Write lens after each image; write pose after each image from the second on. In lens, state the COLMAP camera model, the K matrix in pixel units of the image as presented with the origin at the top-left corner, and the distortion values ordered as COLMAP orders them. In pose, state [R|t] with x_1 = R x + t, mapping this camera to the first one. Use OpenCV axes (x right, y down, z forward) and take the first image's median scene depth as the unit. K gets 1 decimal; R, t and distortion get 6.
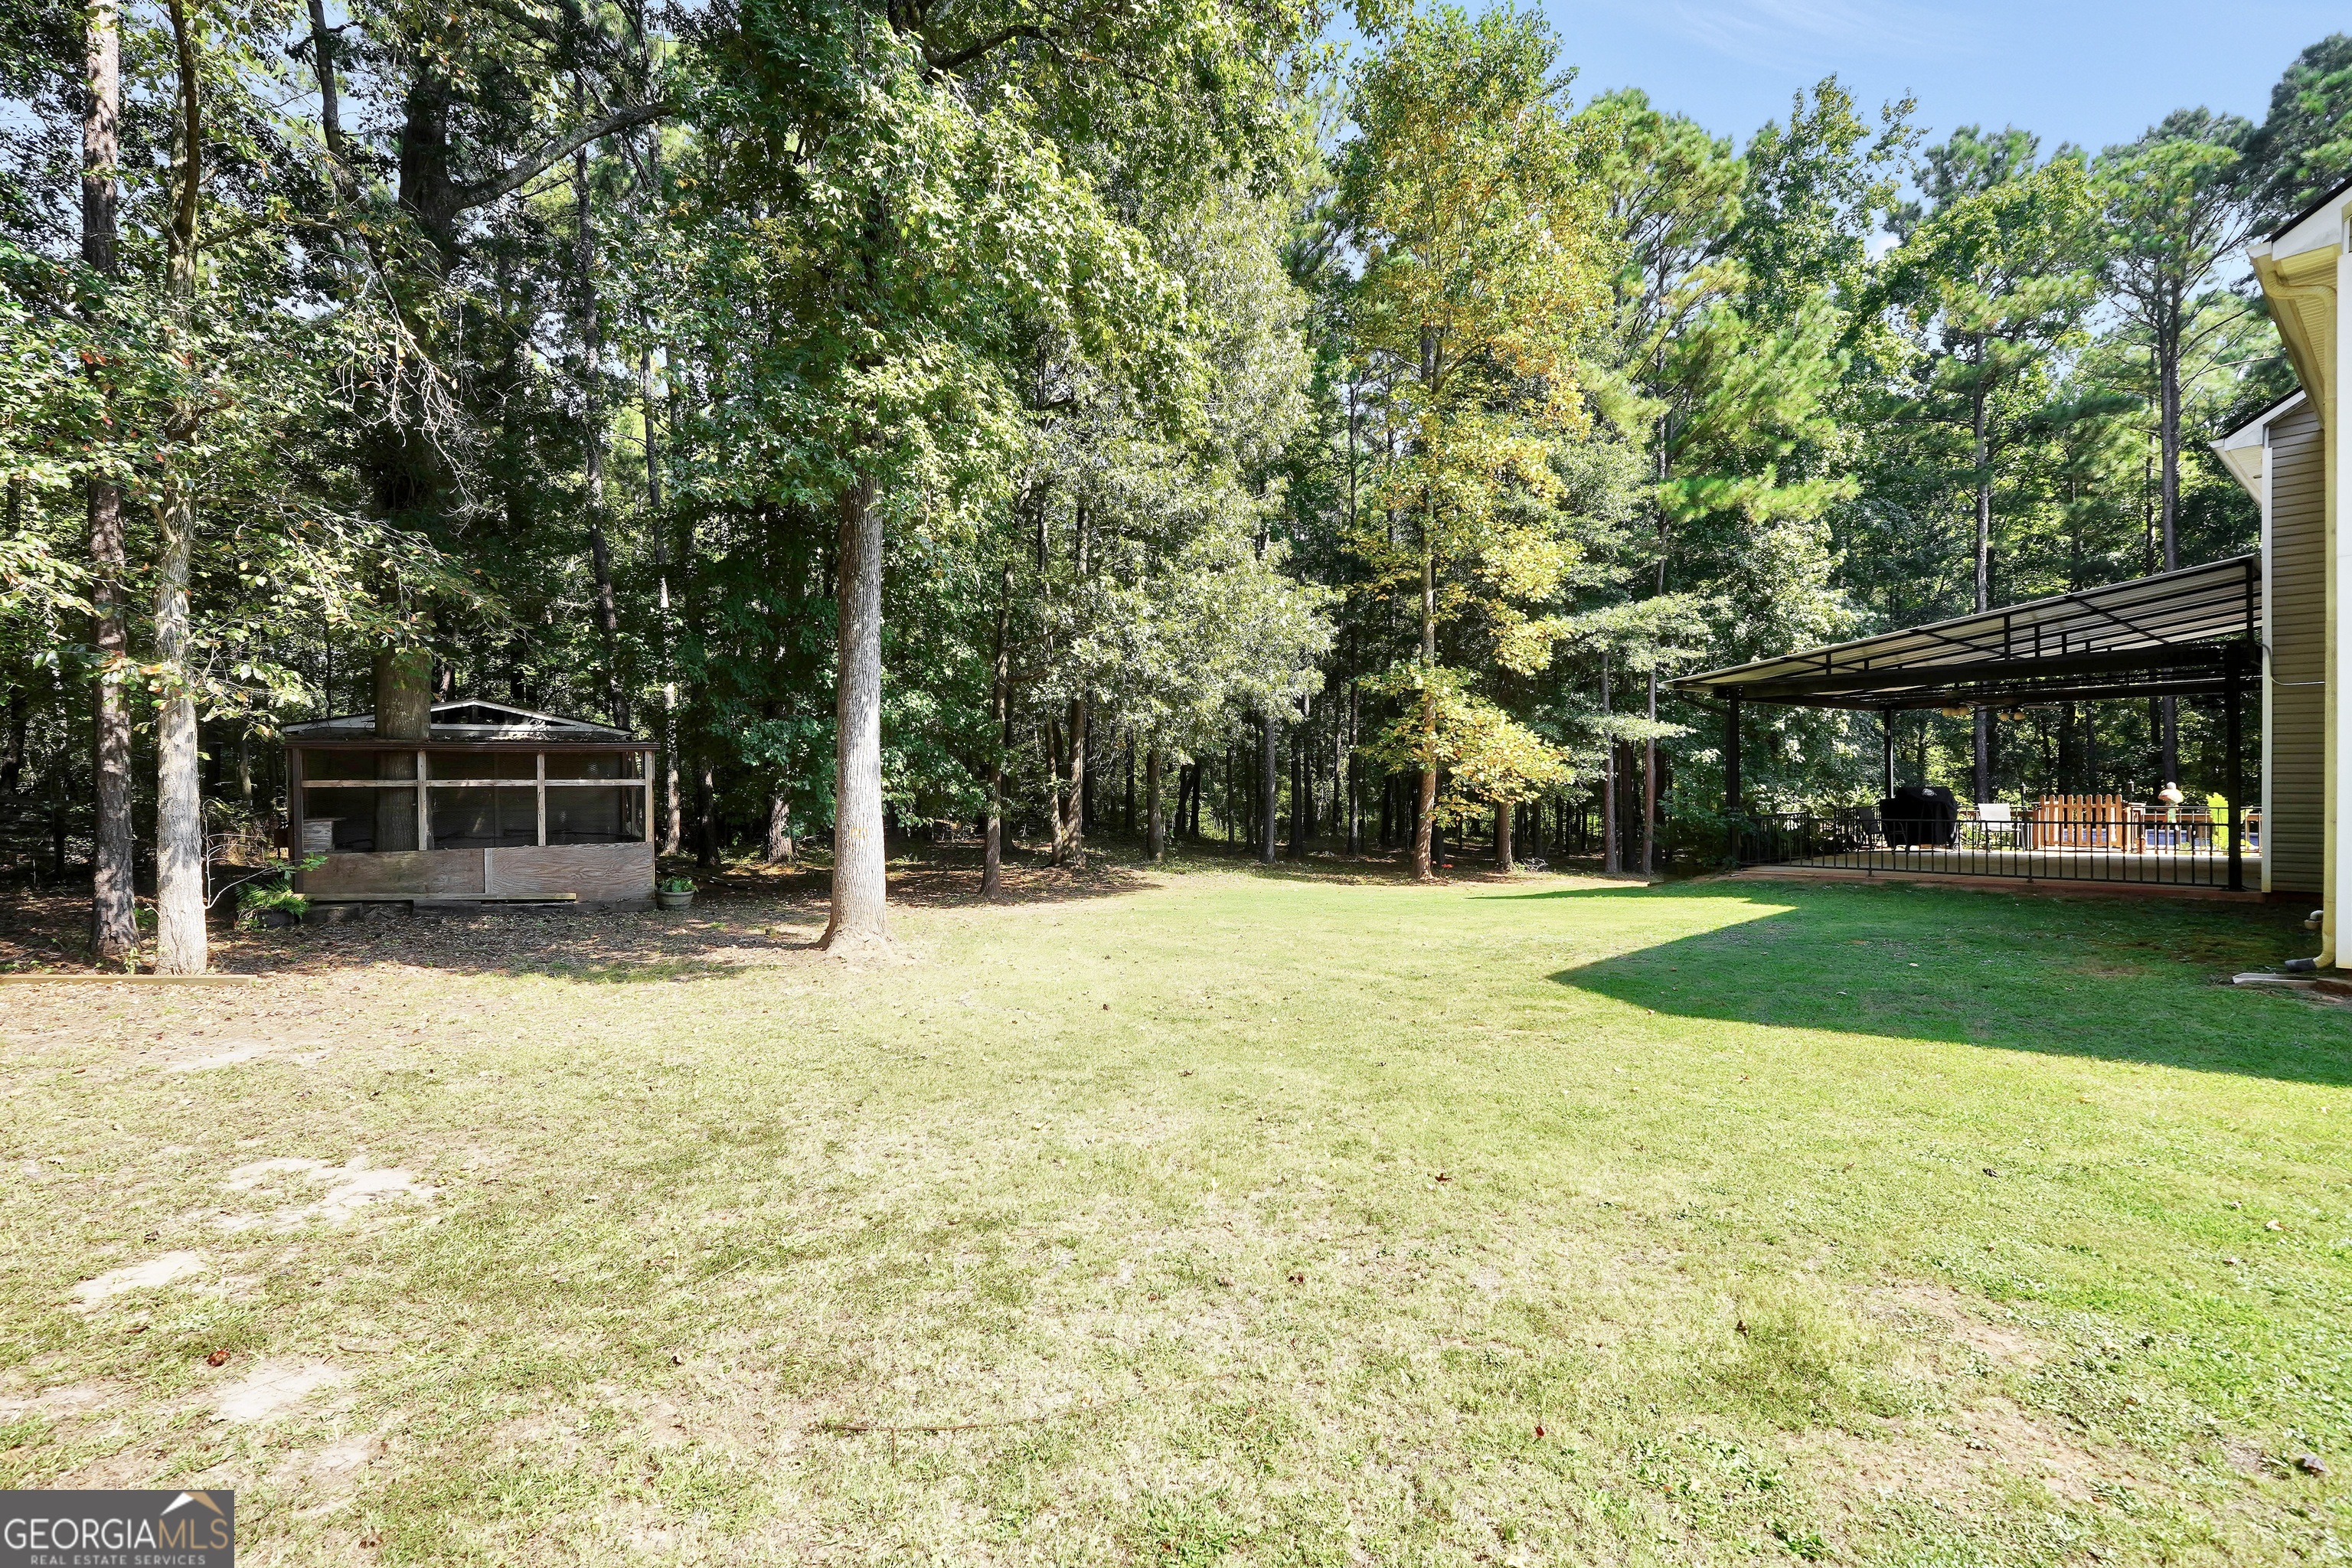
lens RADIAL K [[998.5, 0, 1161.5], [0, 998.5, 777.9], [0, 0, 1]] dist [-0.022936, 0.008980]
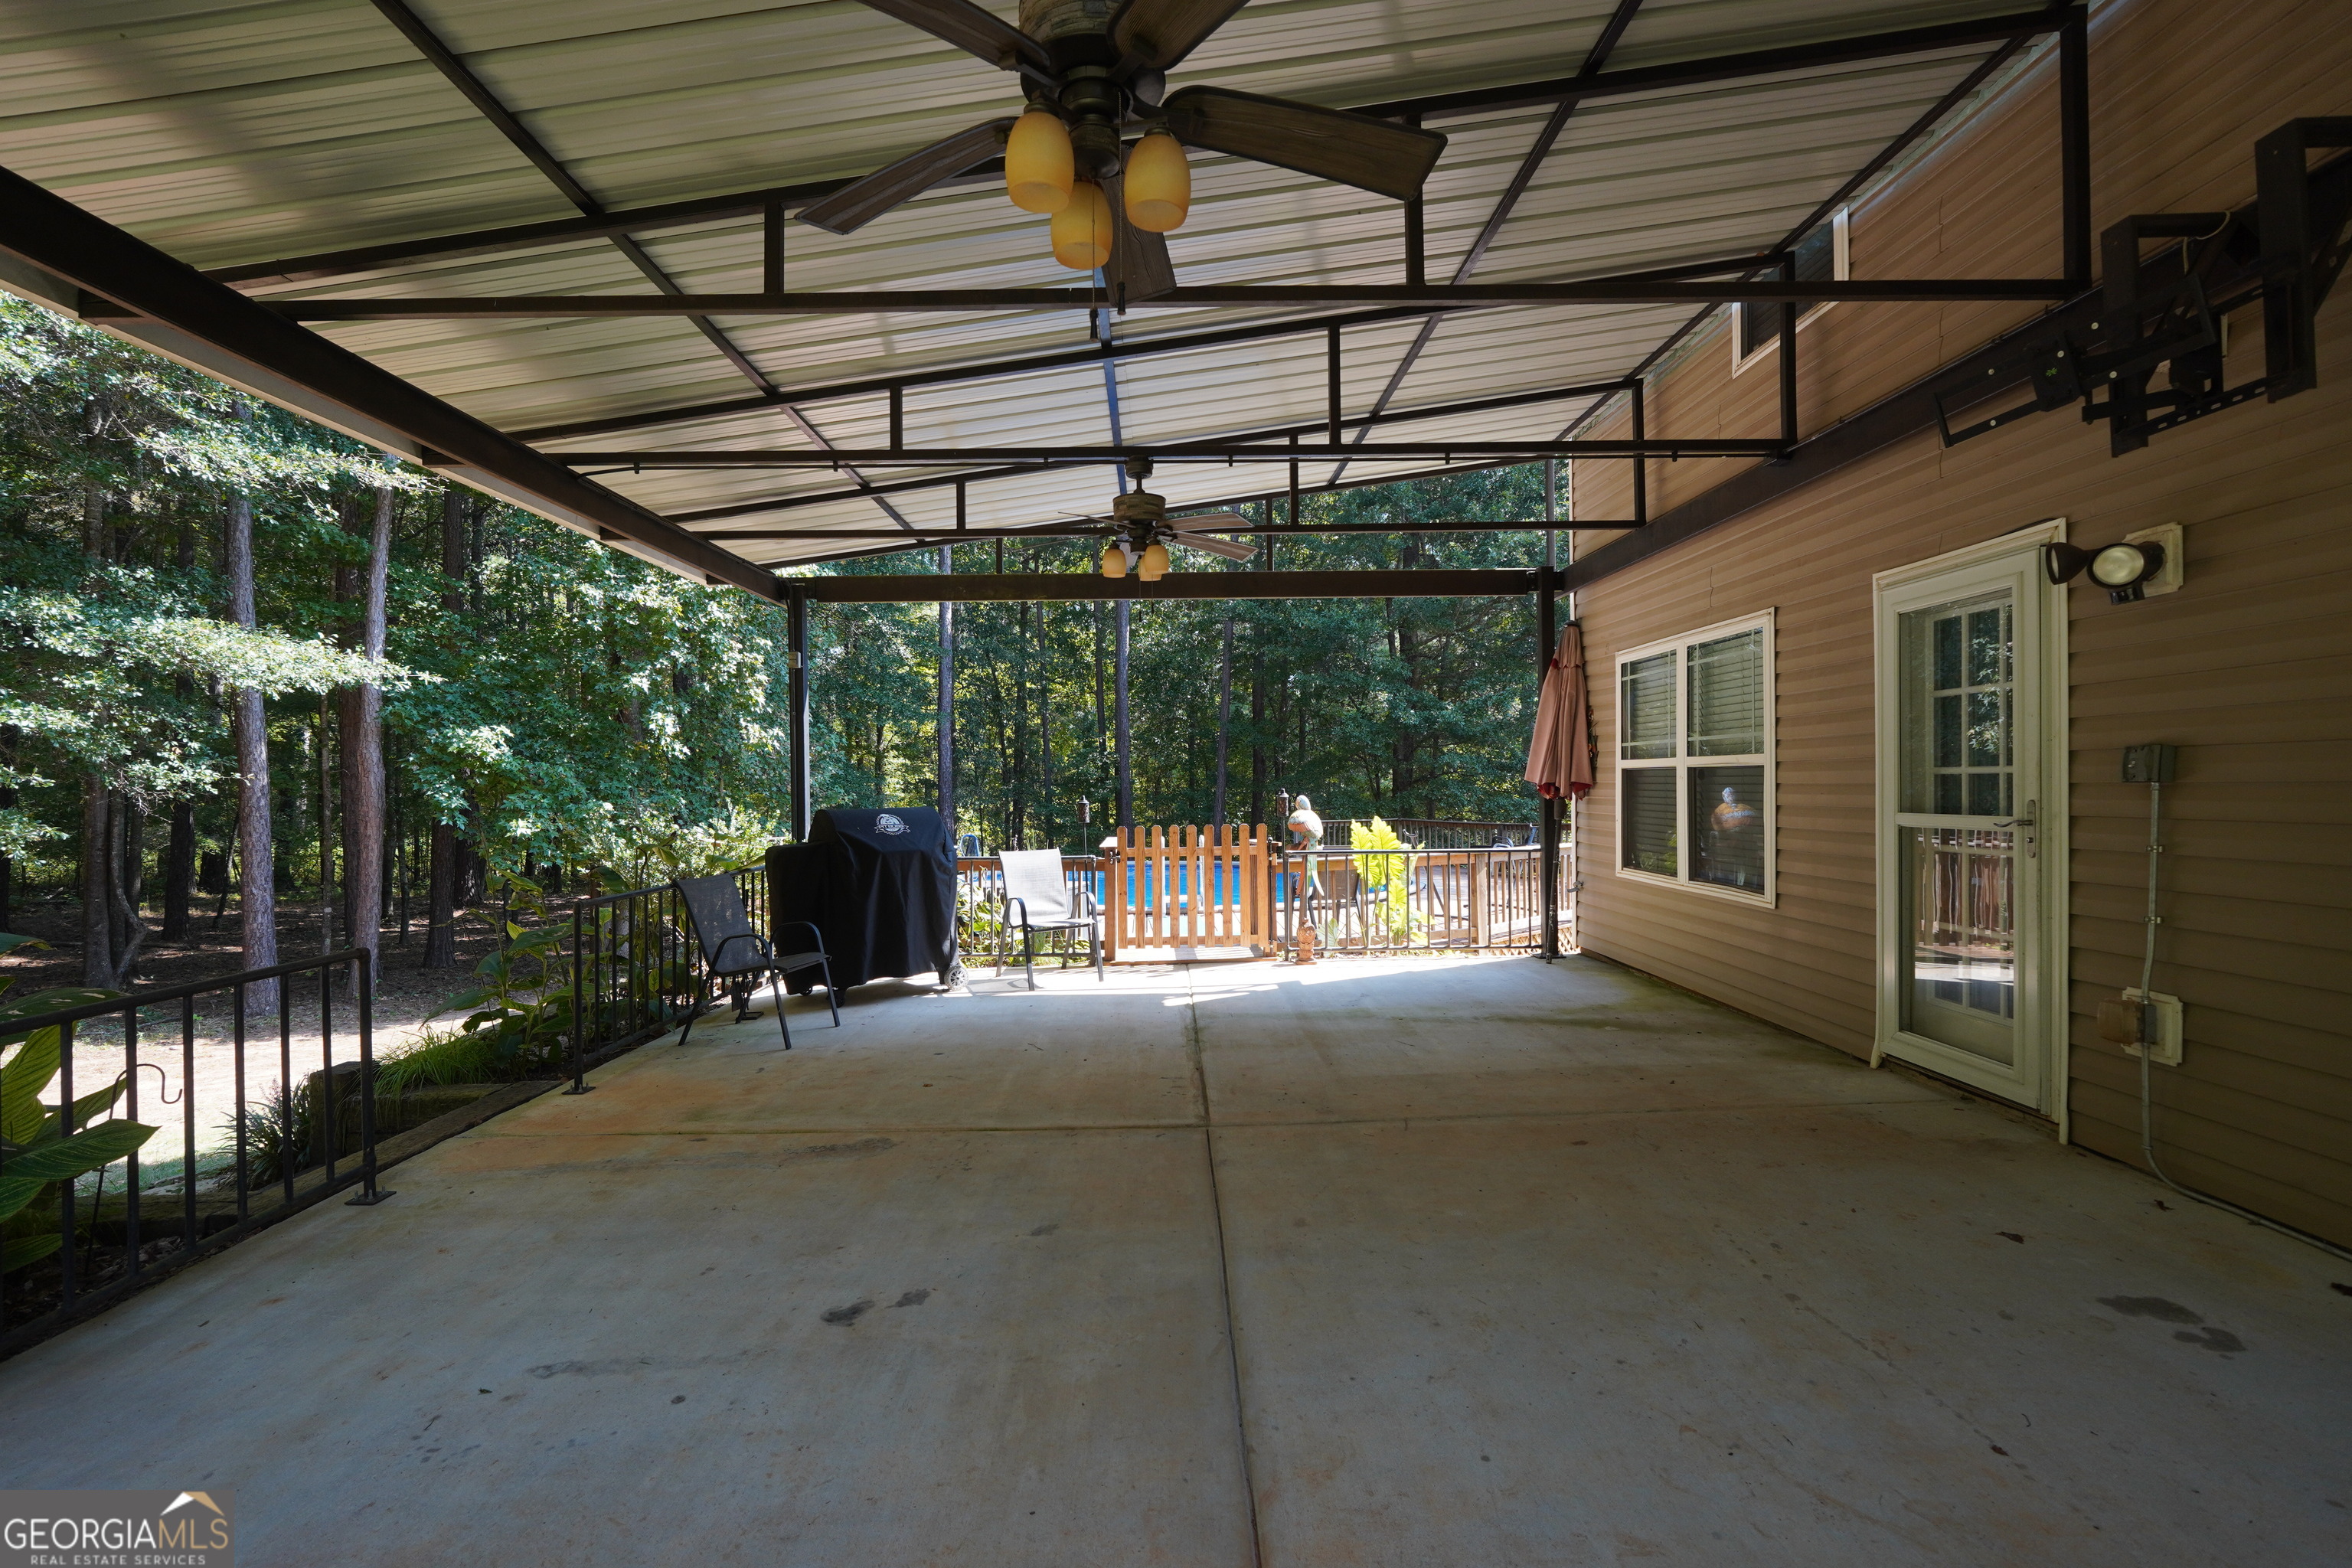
lens RADIAL K [[998.5, 0, 1161.5], [0, 998.5, 777.9], [0, 0, 1]] dist [-0.022936, 0.008980]
pose [[0.598171, 0.009806, 0.801308, 0.381926], [0.000277, 0.999923, -0.012443, 0.001185], [-0.801368, 0.007665, 0.598122, 0.491689]]
